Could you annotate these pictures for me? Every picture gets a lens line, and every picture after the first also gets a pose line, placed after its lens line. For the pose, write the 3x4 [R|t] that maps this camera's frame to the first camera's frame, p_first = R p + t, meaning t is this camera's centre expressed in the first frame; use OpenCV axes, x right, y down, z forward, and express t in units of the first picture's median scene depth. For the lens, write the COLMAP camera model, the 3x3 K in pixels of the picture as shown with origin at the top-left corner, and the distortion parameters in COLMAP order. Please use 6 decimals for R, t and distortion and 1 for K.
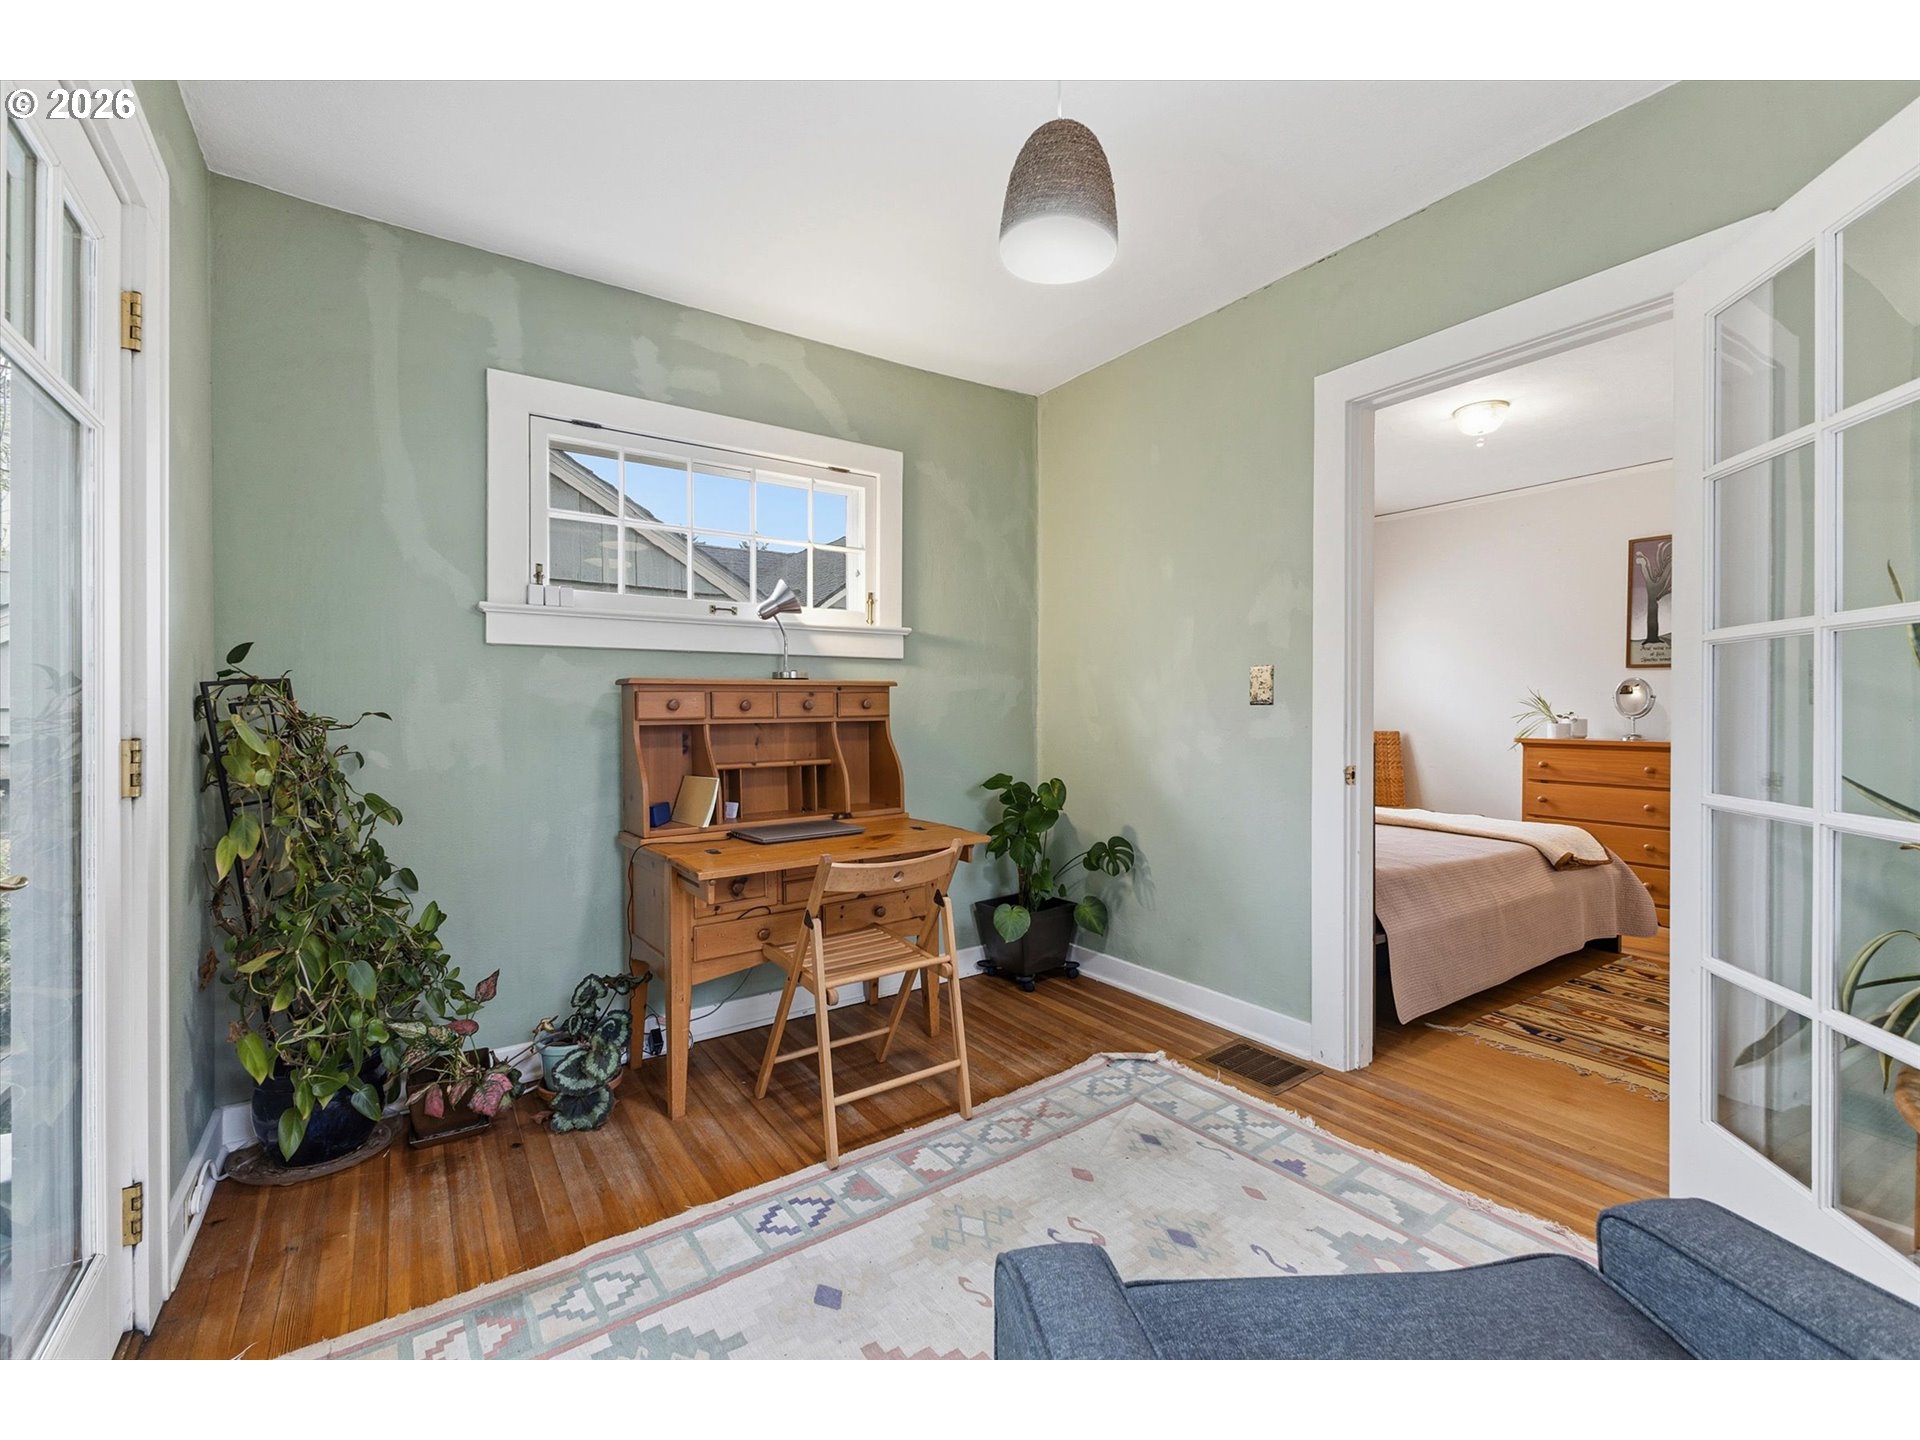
lens RADIAL K [[822.5, 0, 955.7], [0, 822.5, 715.2], [0, 0, 1]] dist [0.026005, -0.000266]
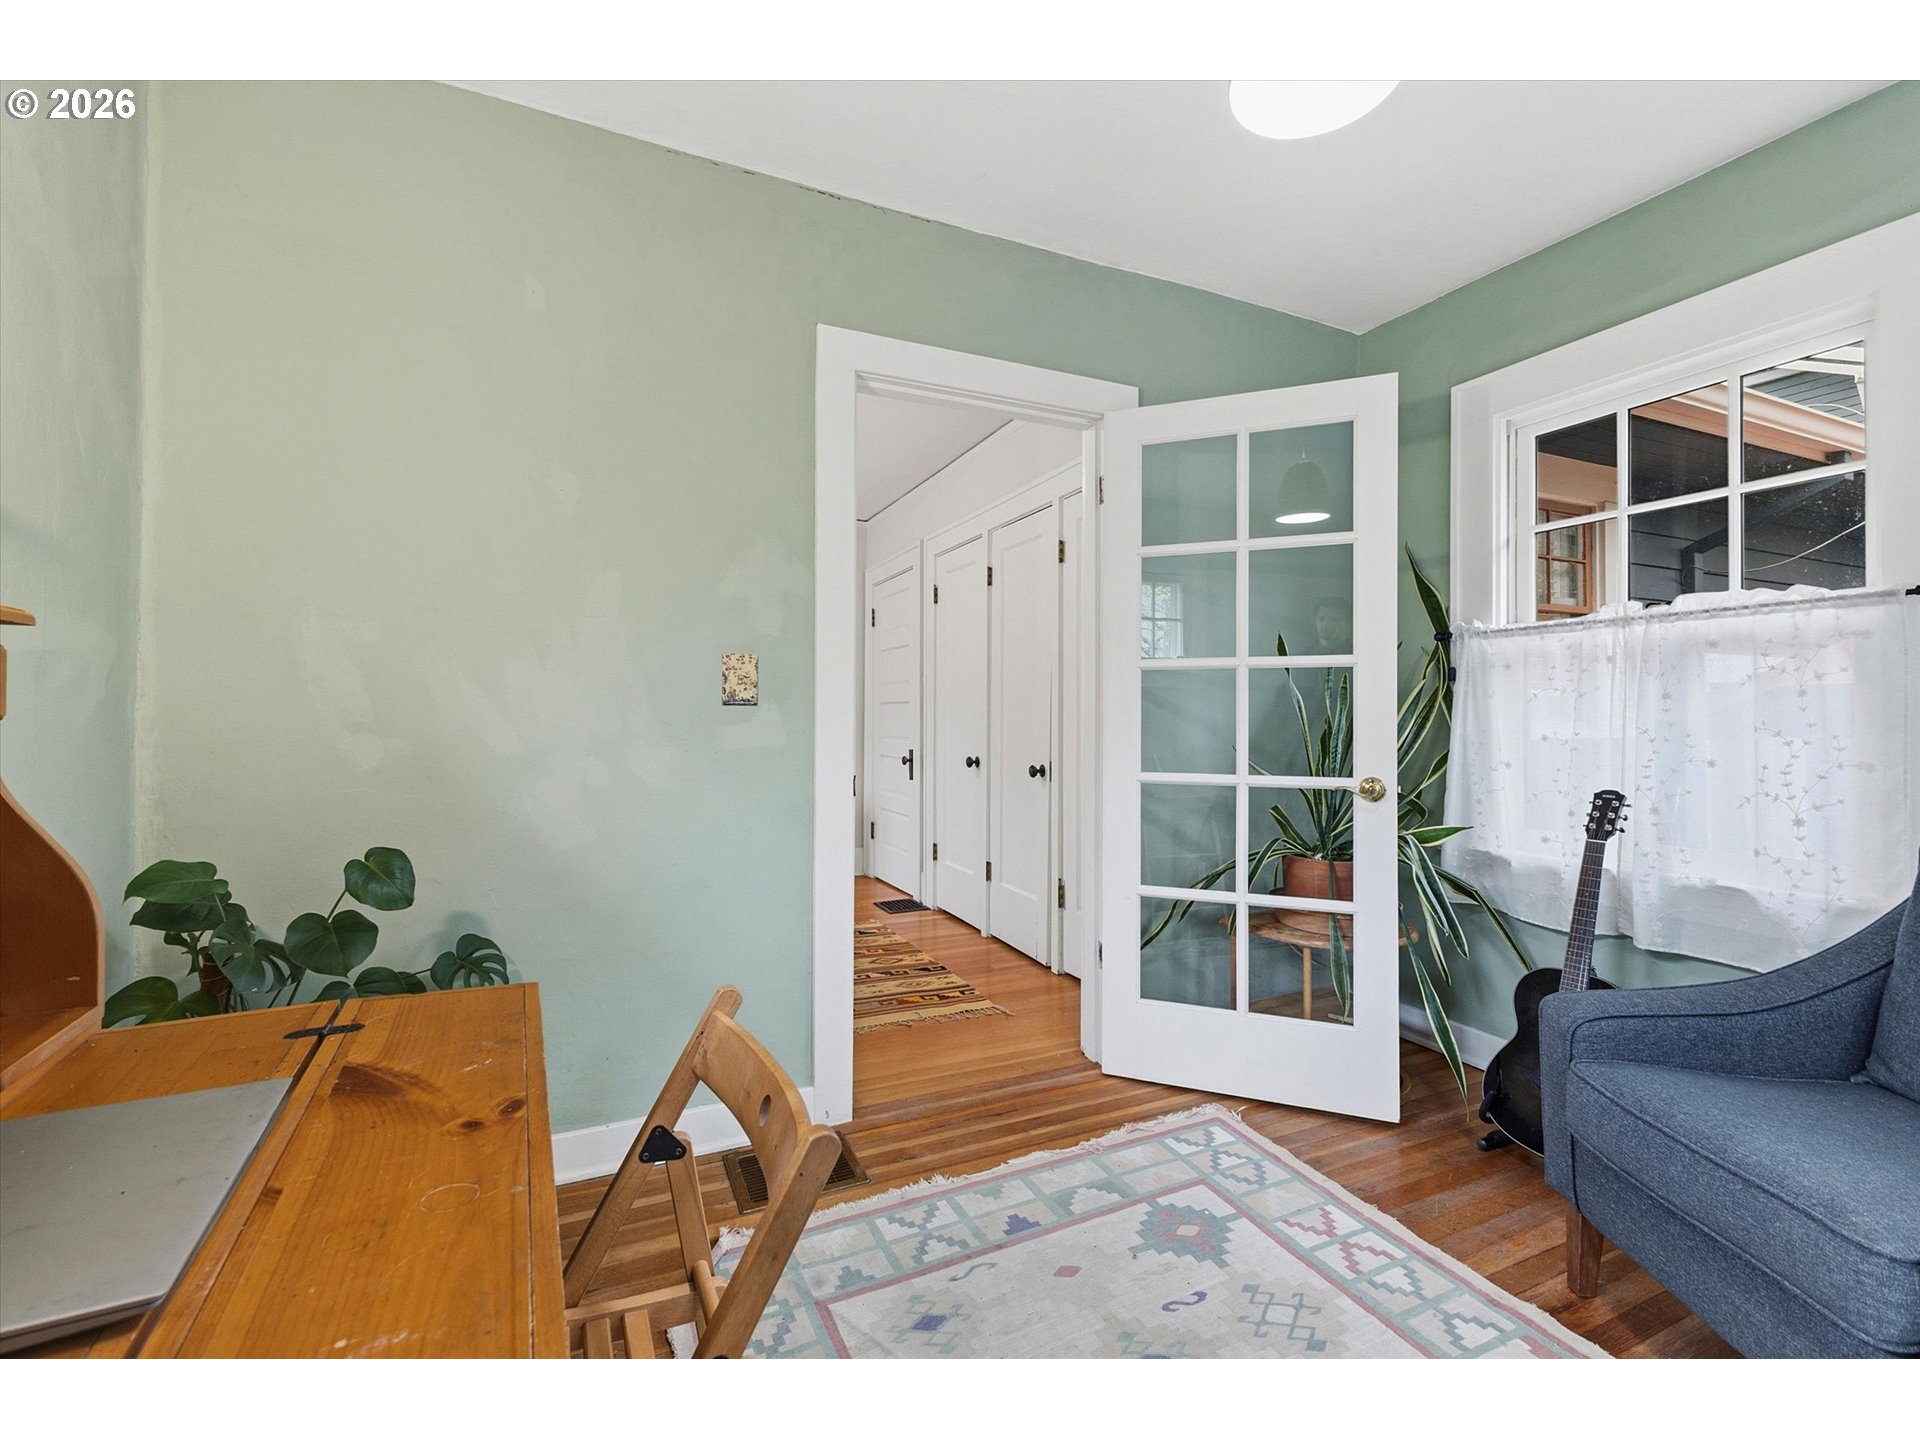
lens RADIAL K [[834.1, 0, 958.2], [0, 834.1, 713.7], [0, 0, 1]] dist [0.008724, -0.001138]
pose [[0.171411, 0.009733, 0.985151, -0.486788], [0.000794, 0.999950, -0.010018, 0.004150], [-0.985199, 0.002499, 0.171395, 0.896435]]
